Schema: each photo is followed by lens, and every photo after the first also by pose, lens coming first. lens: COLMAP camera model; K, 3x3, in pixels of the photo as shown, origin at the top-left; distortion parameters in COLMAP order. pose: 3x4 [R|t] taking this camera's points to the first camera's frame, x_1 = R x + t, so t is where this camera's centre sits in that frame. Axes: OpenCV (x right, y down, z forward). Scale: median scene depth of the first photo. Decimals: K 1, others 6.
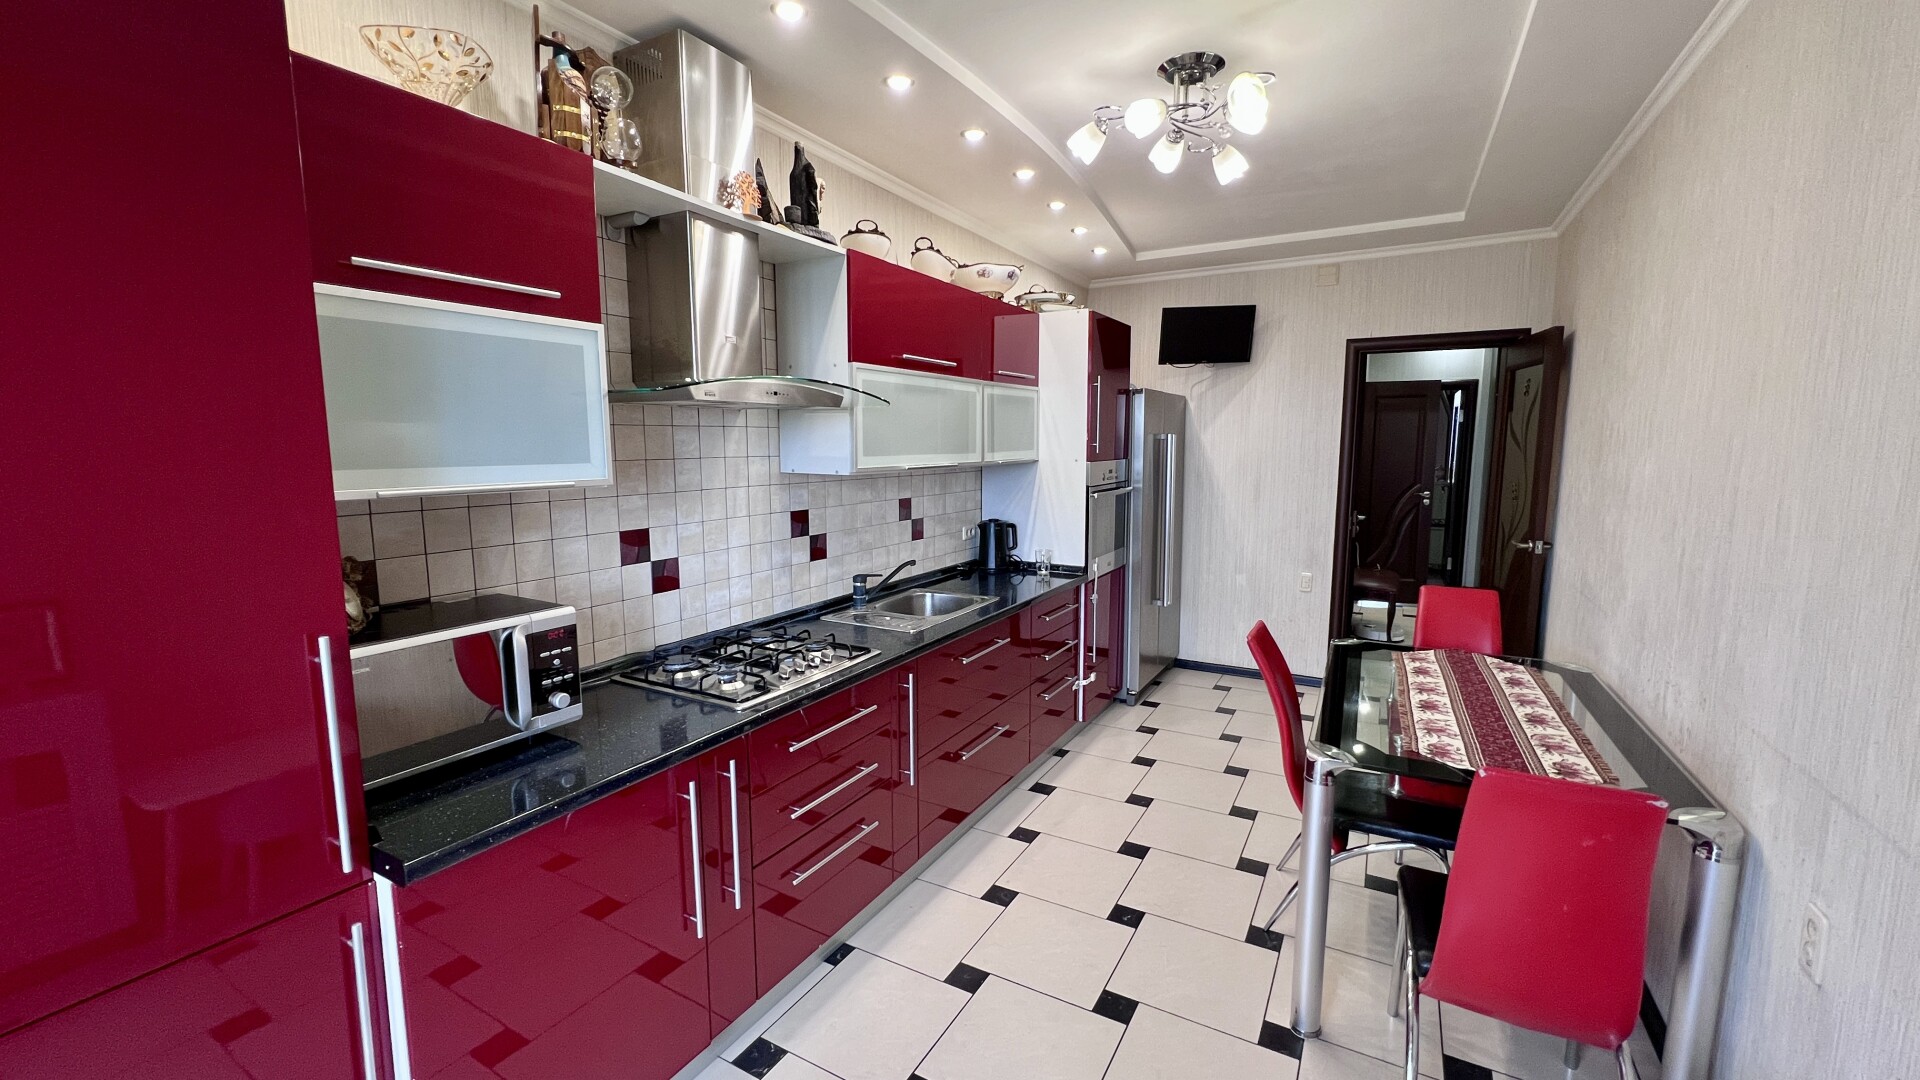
lens RADIAL K [[774.7, 0, 961.7], [0, 774.7, 537.7], [0, 0, 1]] dist [-0.000991, -0.000143]
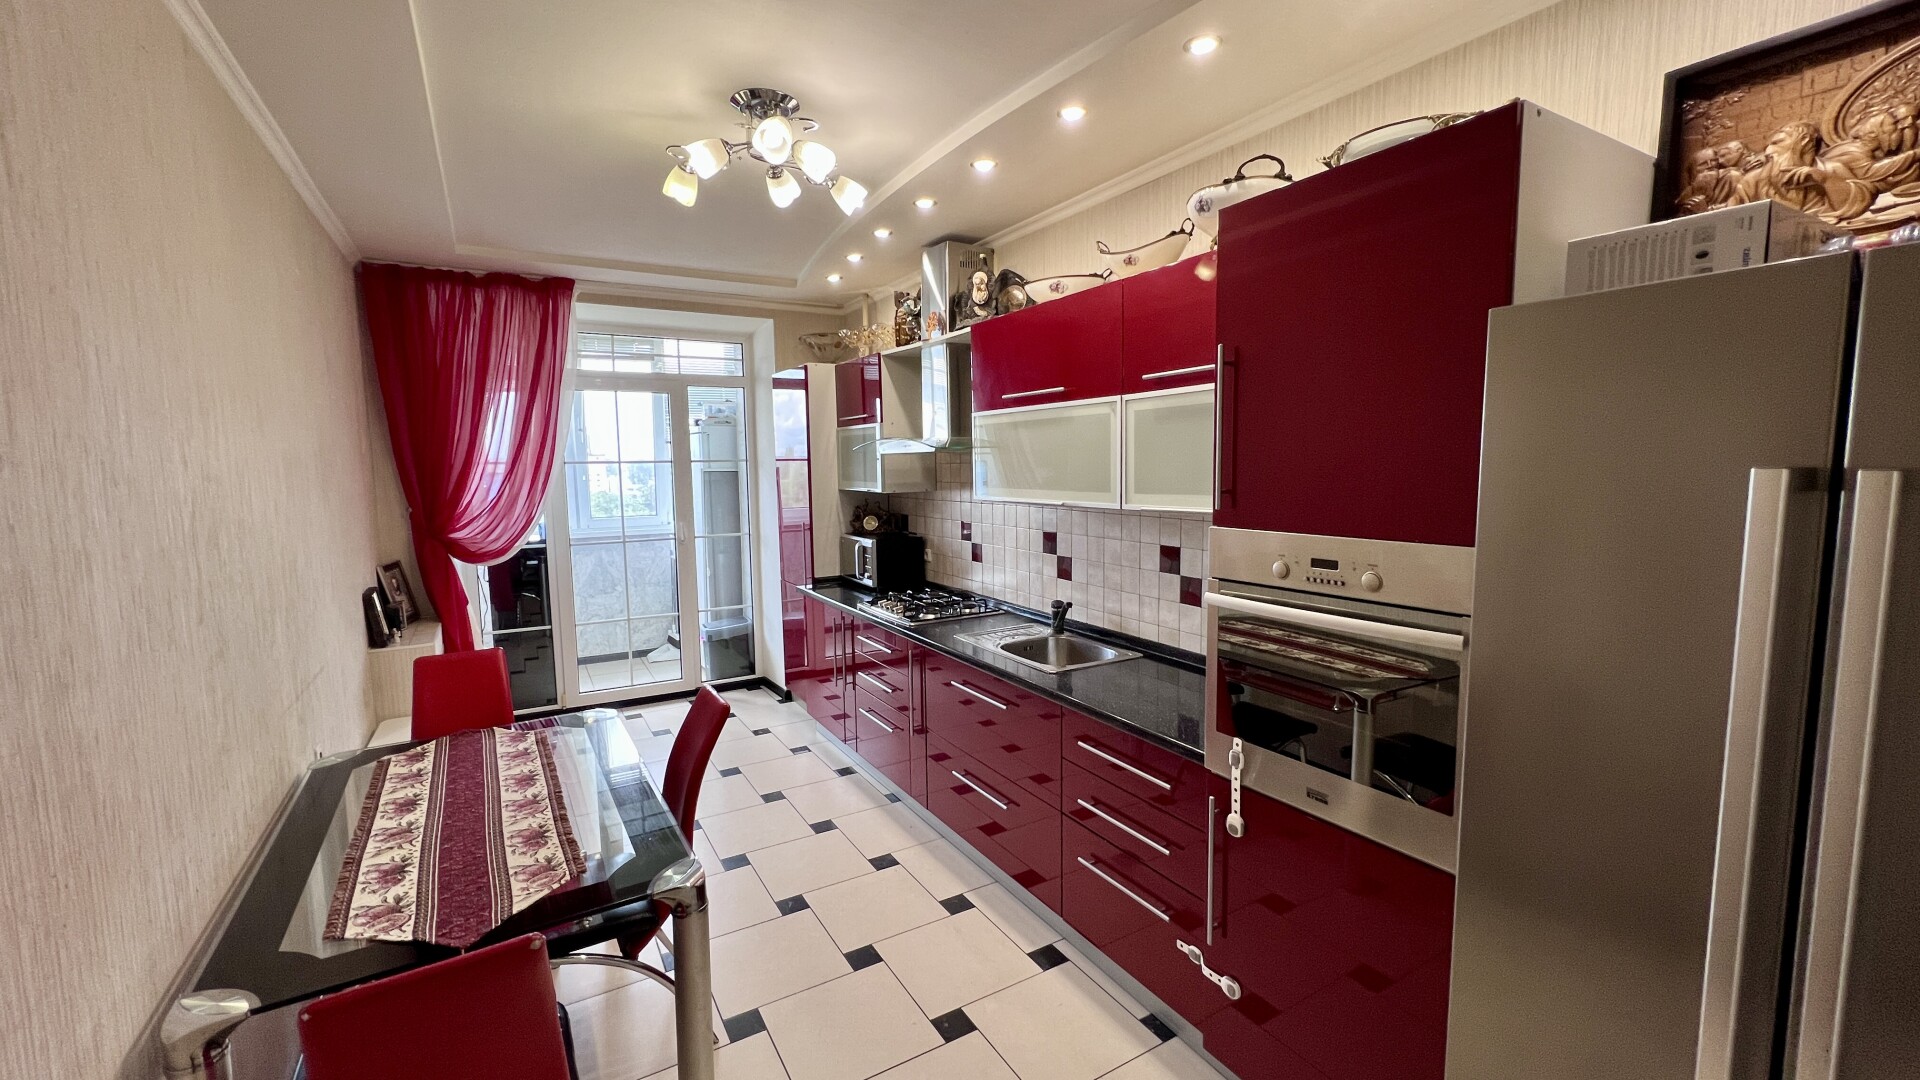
lens RADIAL K [[774.7, 0, 961.7], [0, 774.7, 537.7], [0, 0, 1]] dist [-0.000991, -0.000143]
pose [[-0.502594, 0.093872, -0.859411, 0.899216], [-0.092303, 0.982579, 0.161305, -0.210054], [0.859581, 0.160397, -0.485173, 1.499999]]
